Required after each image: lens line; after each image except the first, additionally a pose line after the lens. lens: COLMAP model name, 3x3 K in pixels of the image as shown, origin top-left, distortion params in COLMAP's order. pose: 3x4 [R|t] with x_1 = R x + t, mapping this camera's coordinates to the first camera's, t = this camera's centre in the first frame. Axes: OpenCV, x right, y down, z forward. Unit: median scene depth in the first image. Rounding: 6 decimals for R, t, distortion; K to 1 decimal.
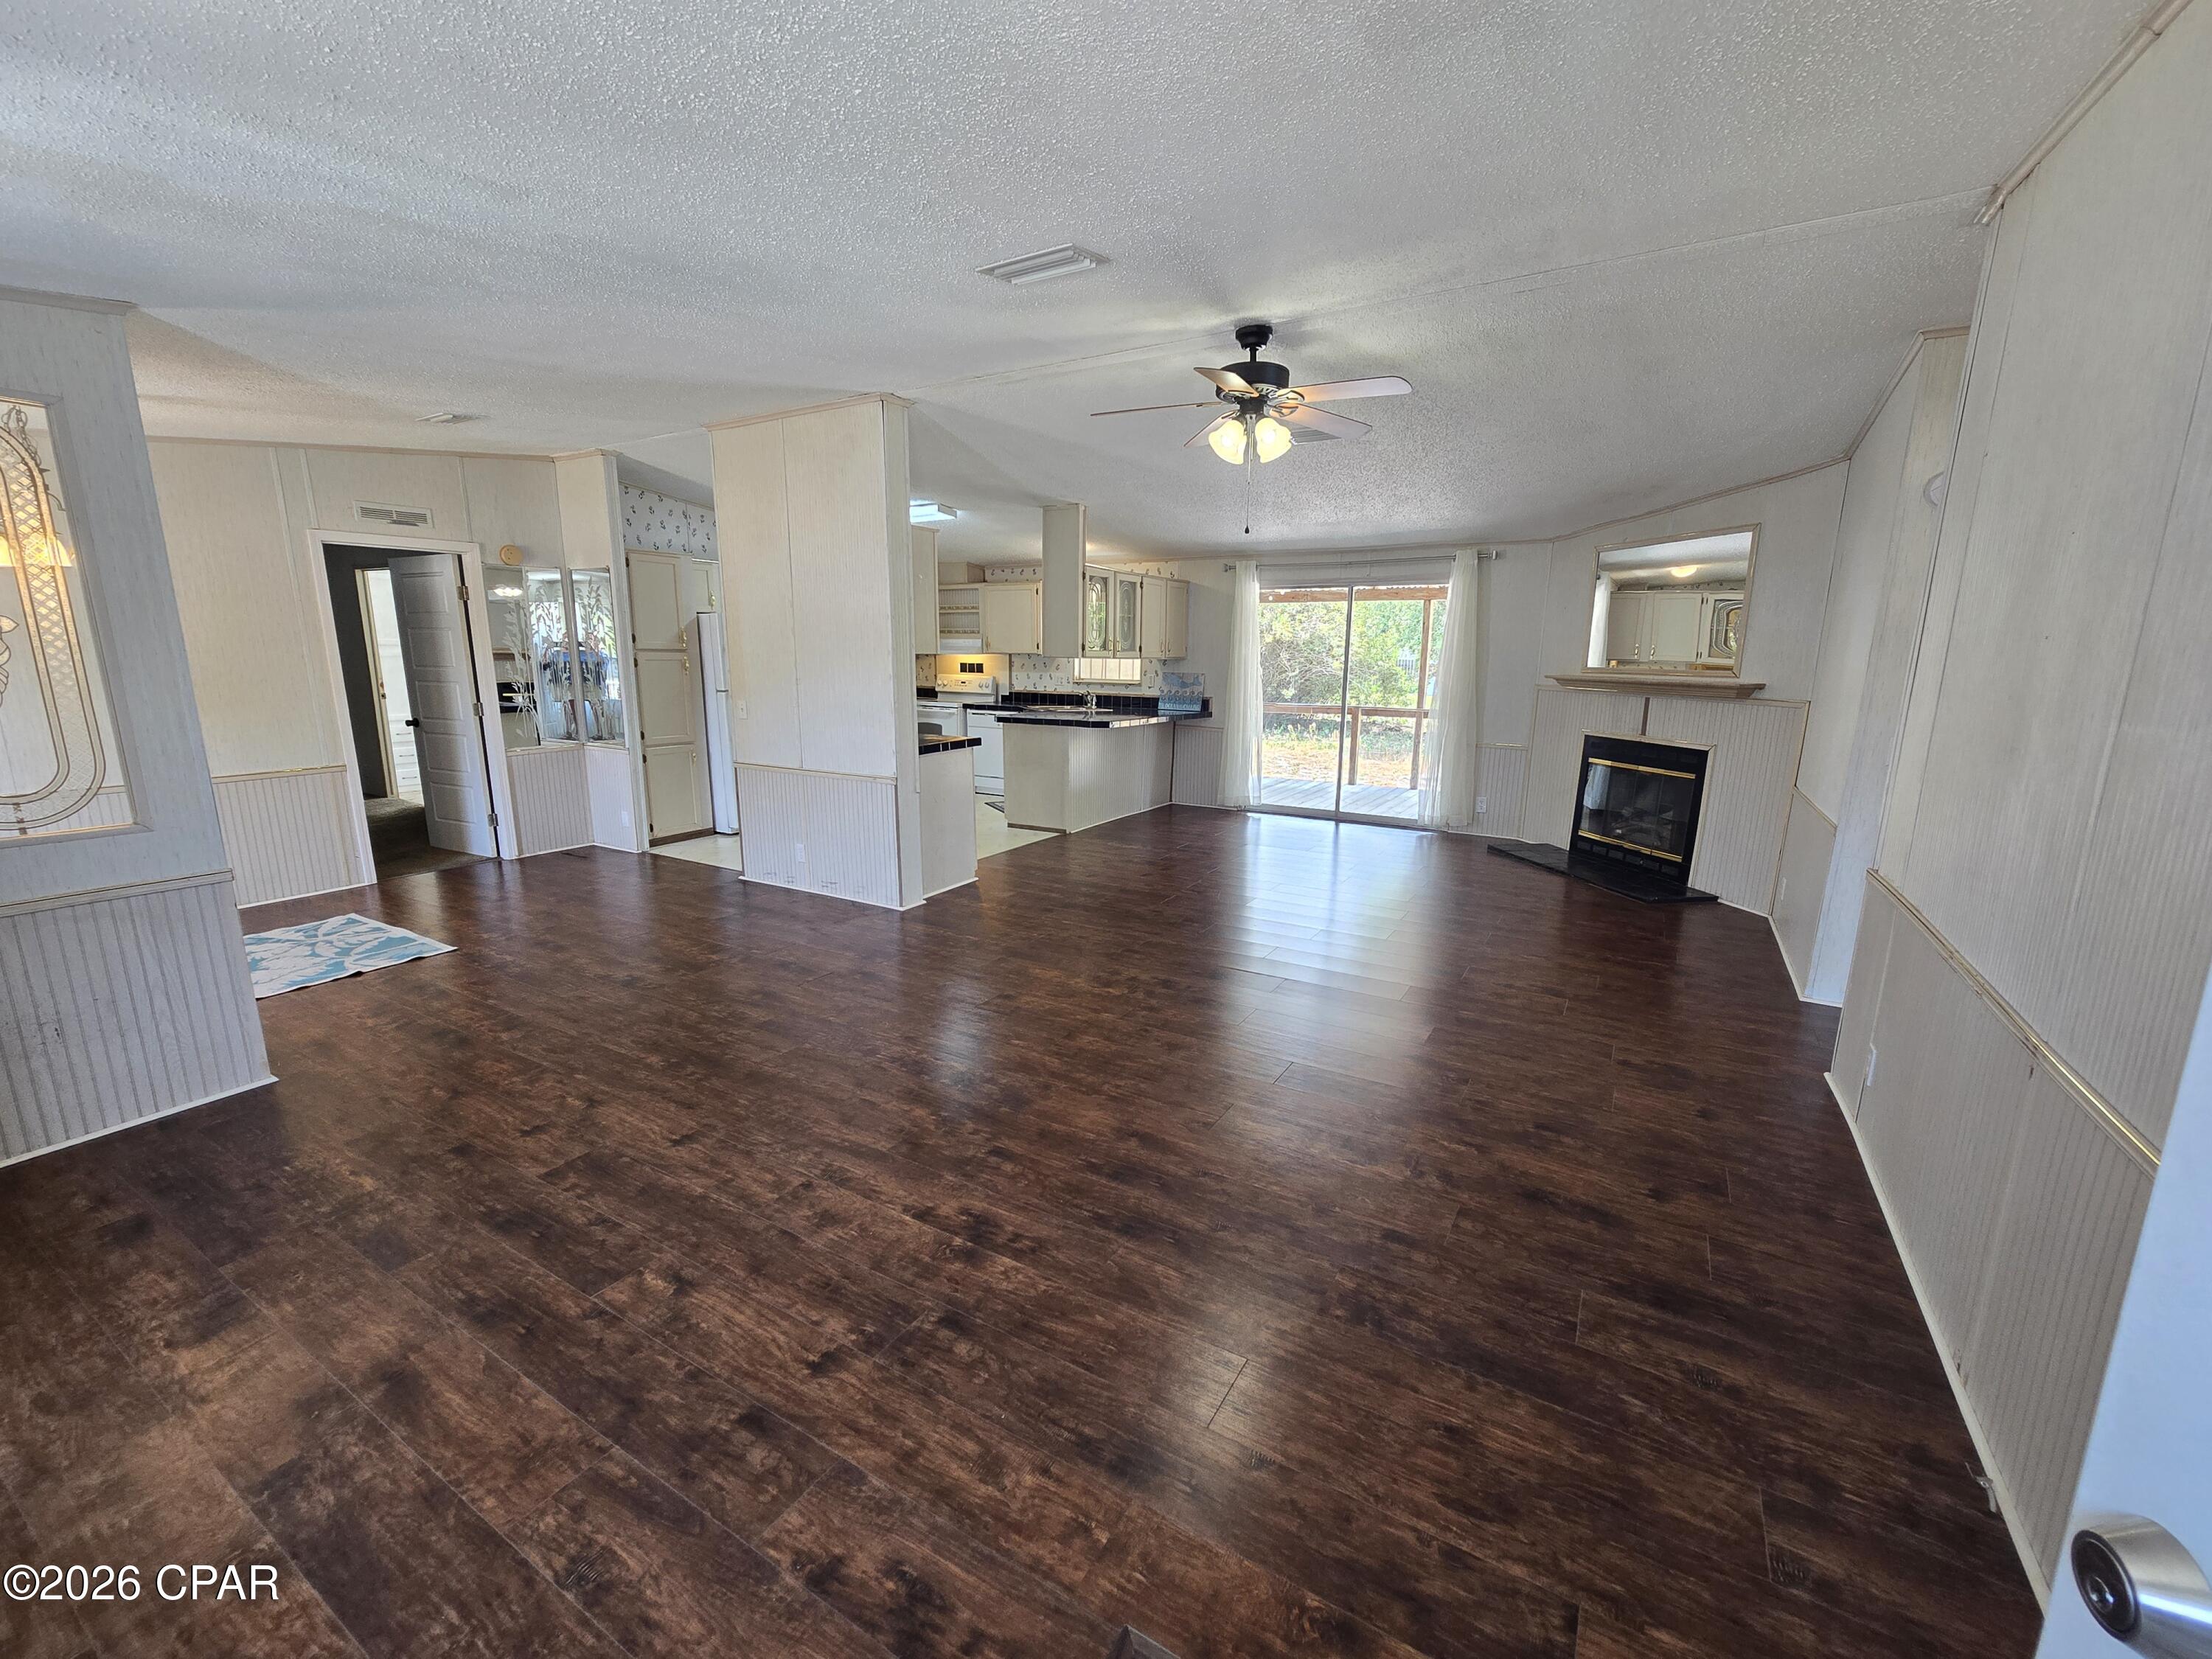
lens RADIAL K [[911.0, 0, 1108.0], [0, 911.0, 849.7], [0, 0, 1]] dist [-0.003173, 0.000691]
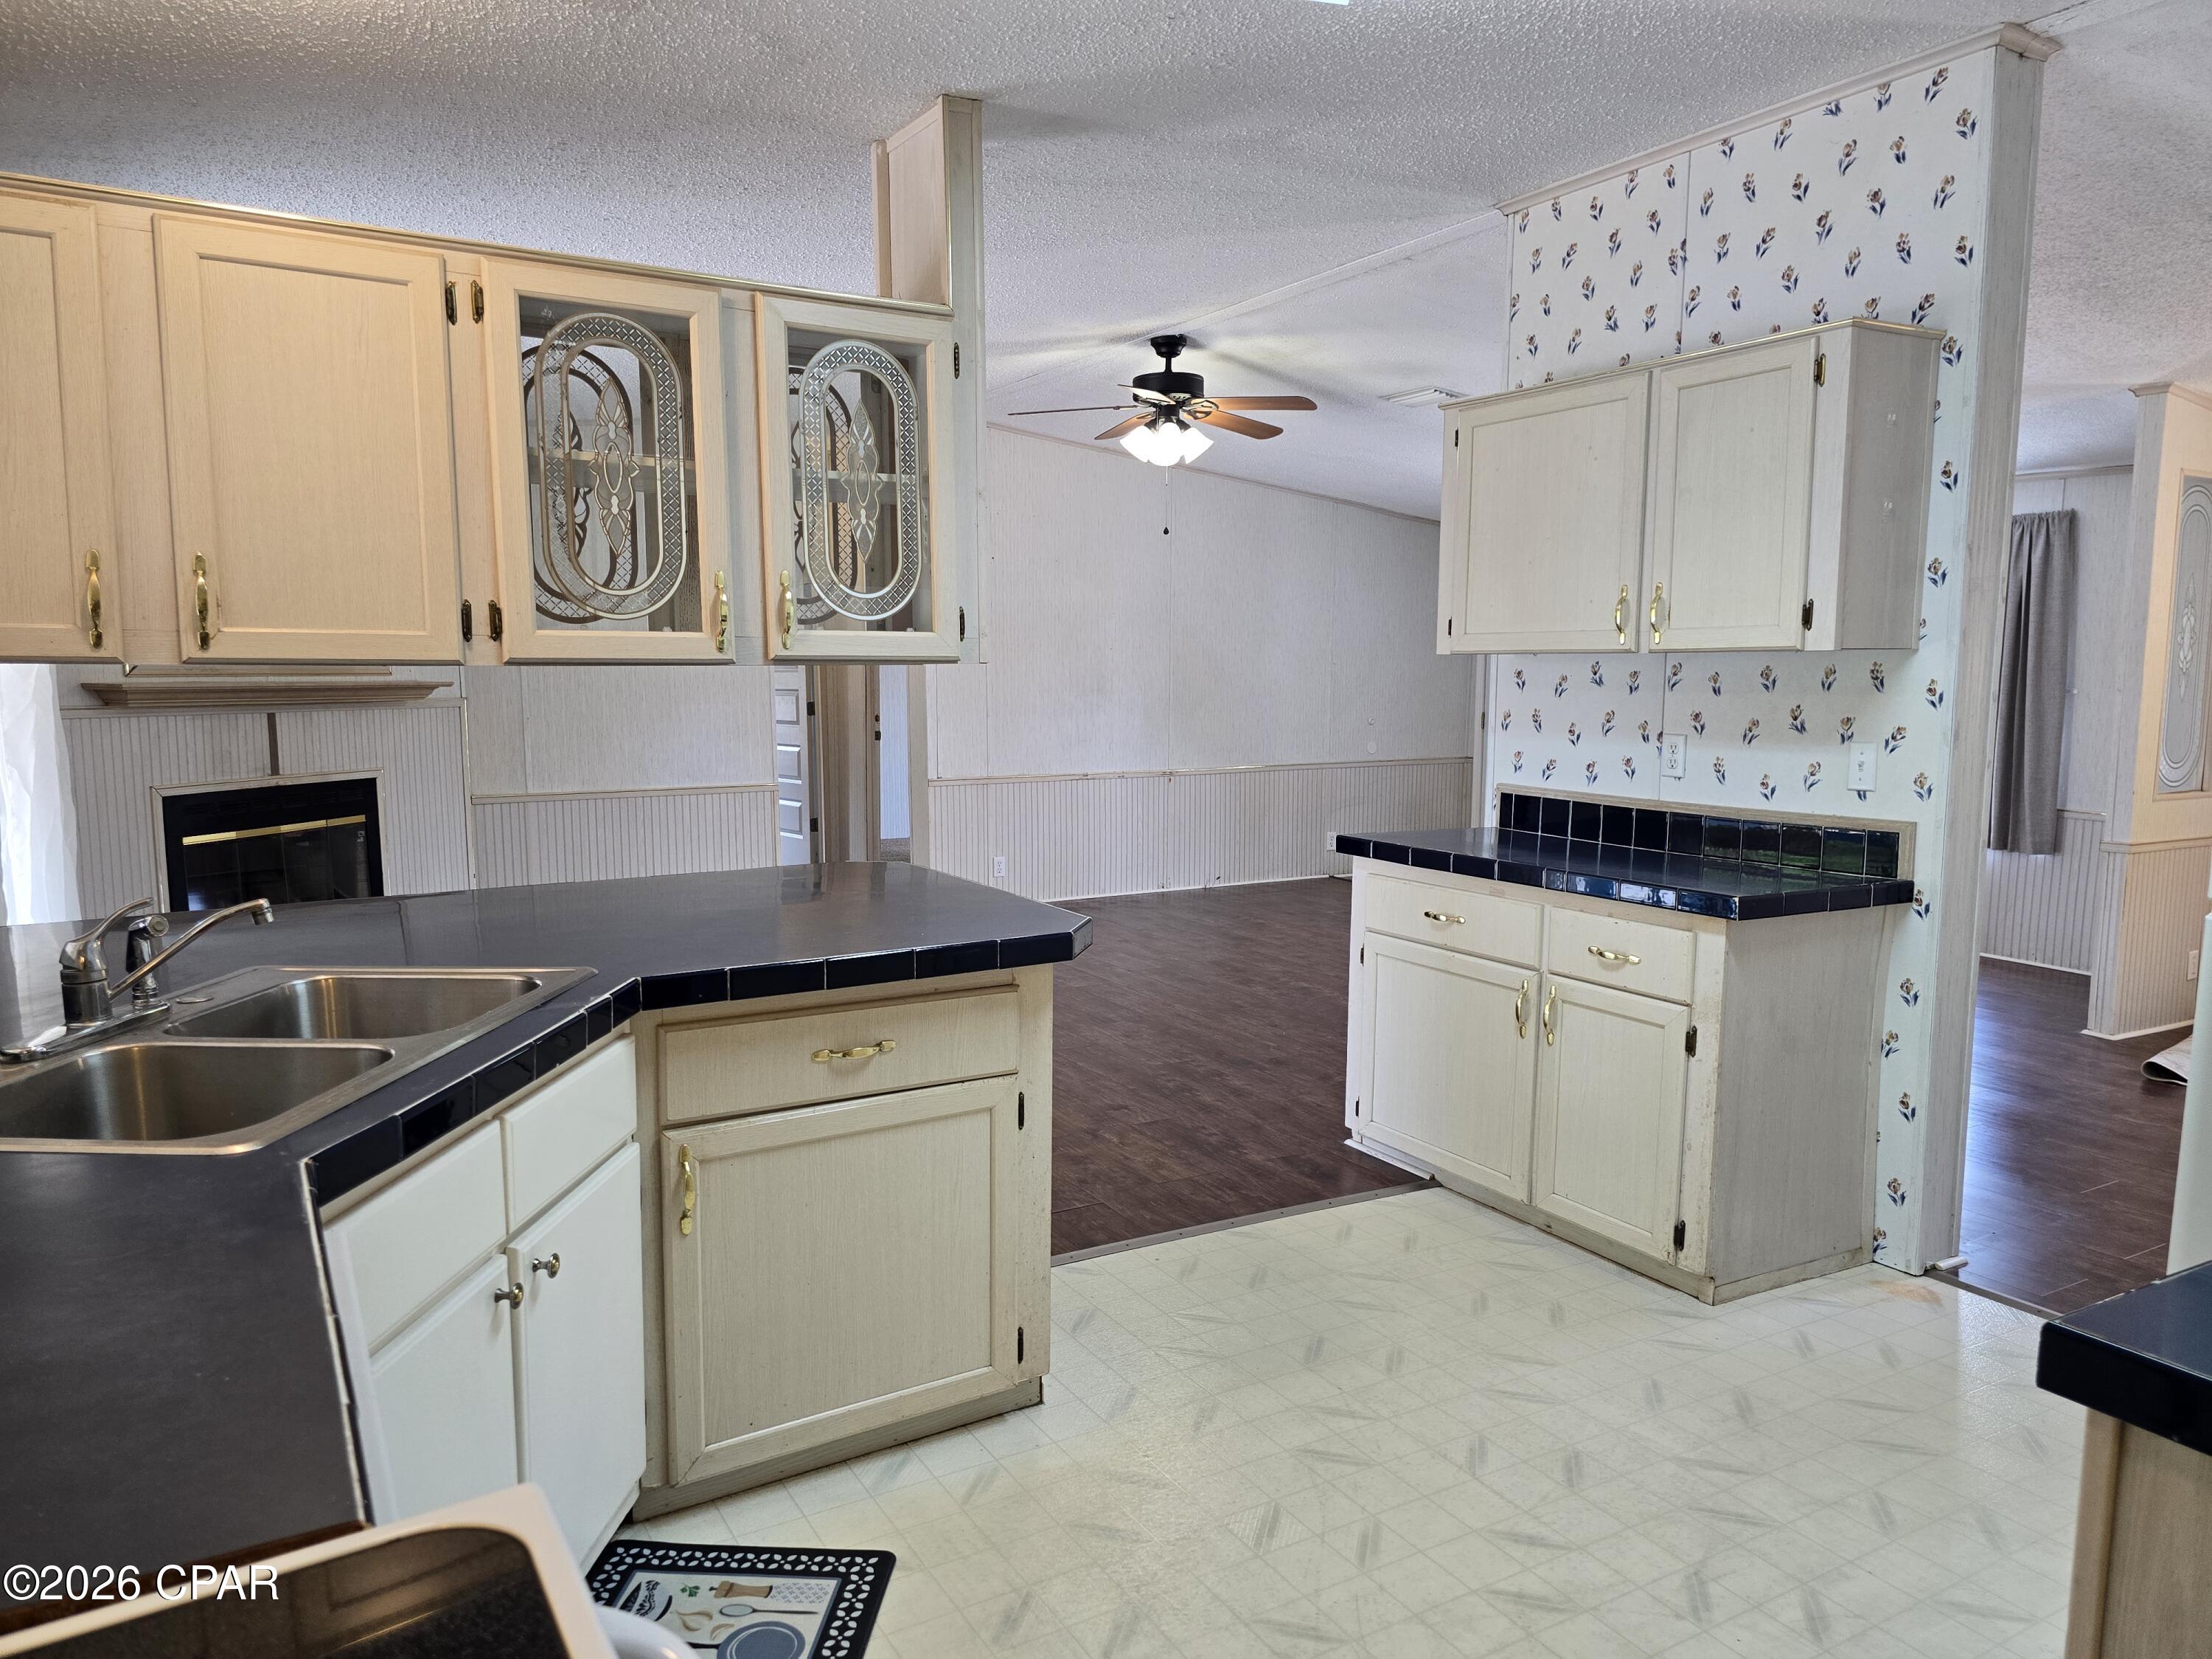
lens RADIAL K [[1482.9, 0, 1106.0], [0, 1482.9, 829.5], [0, 0, 1]] dist [0.059405, -0.063659]
pose [[-0.880541, -0.063467, 0.469701, -0.403306], [0.091061, 0.949879, 0.299060, -0.372944], [-0.465140, 0.306106, -0.830629, 1.741471]]
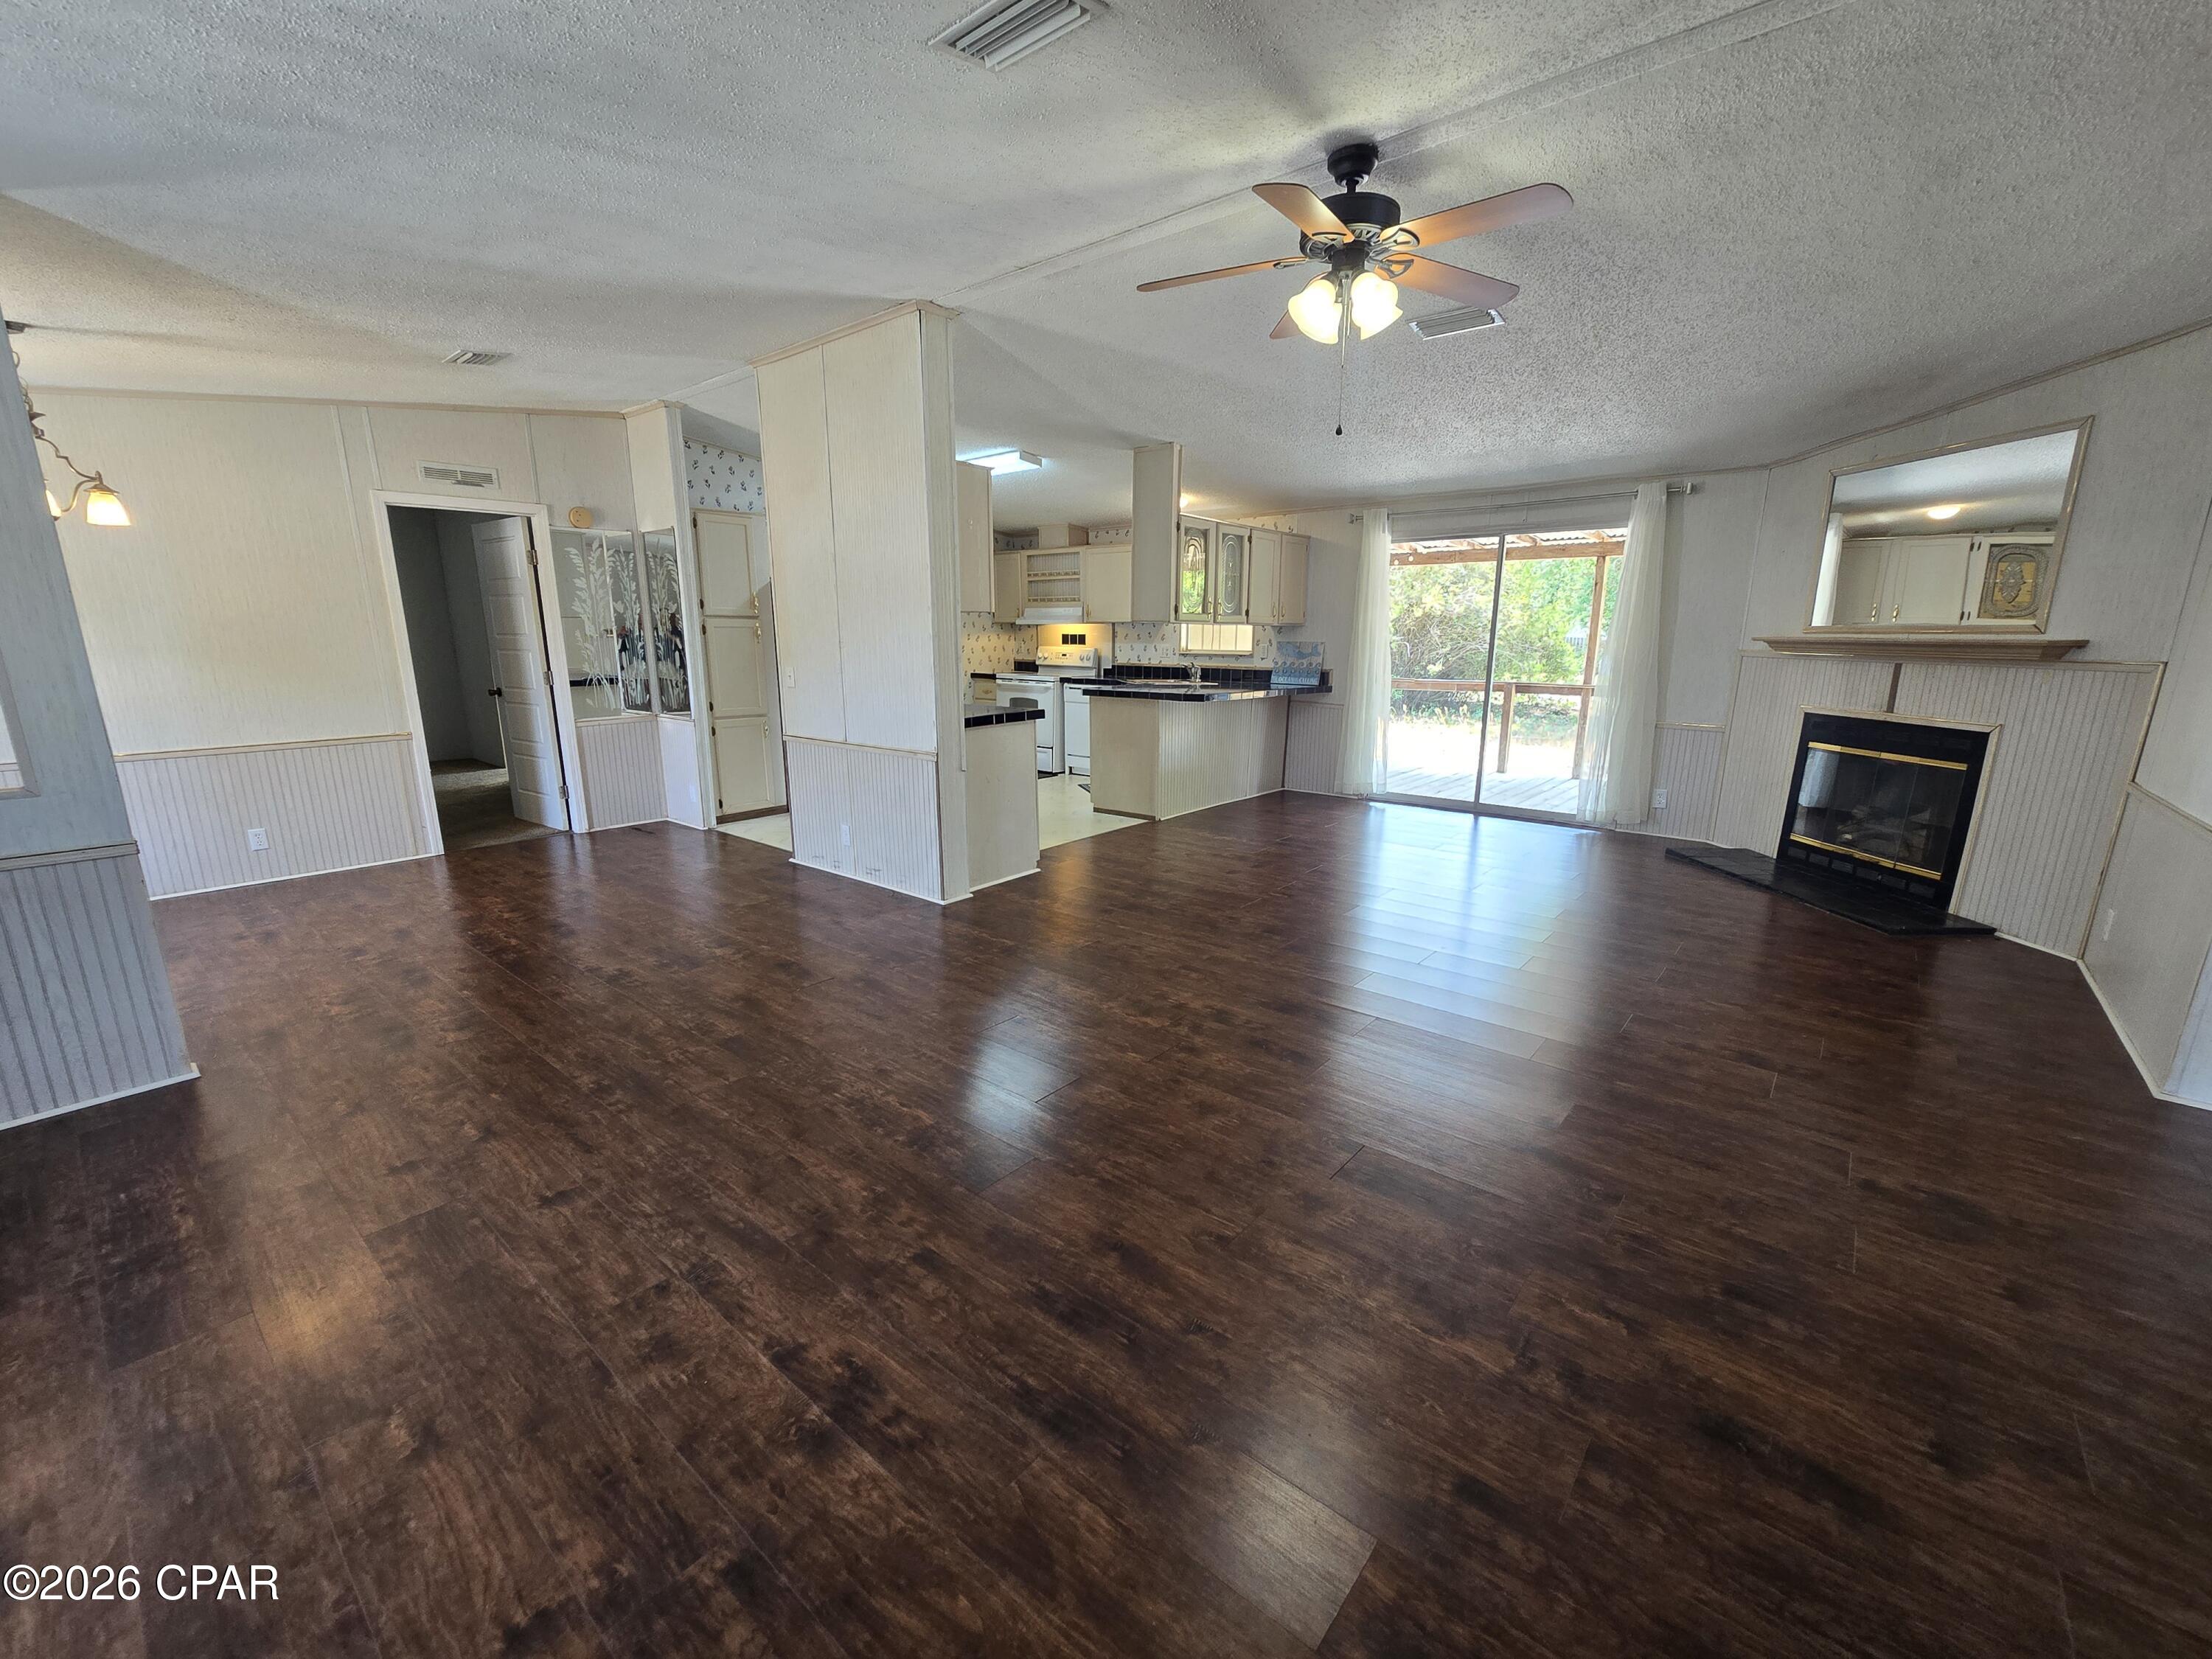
lens RADIAL K [[911.0, 0, 1108.0], [0, 911.0, 849.7], [0, 0, 1]] dist [-0.003173, 0.000691]
pose [[0.987510, 0.030476, -0.154578, 0.063692], [-0.027741, 0.999419, 0.019820, -0.007902], [0.155092, -0.015284, 0.987782, 0.150681]]
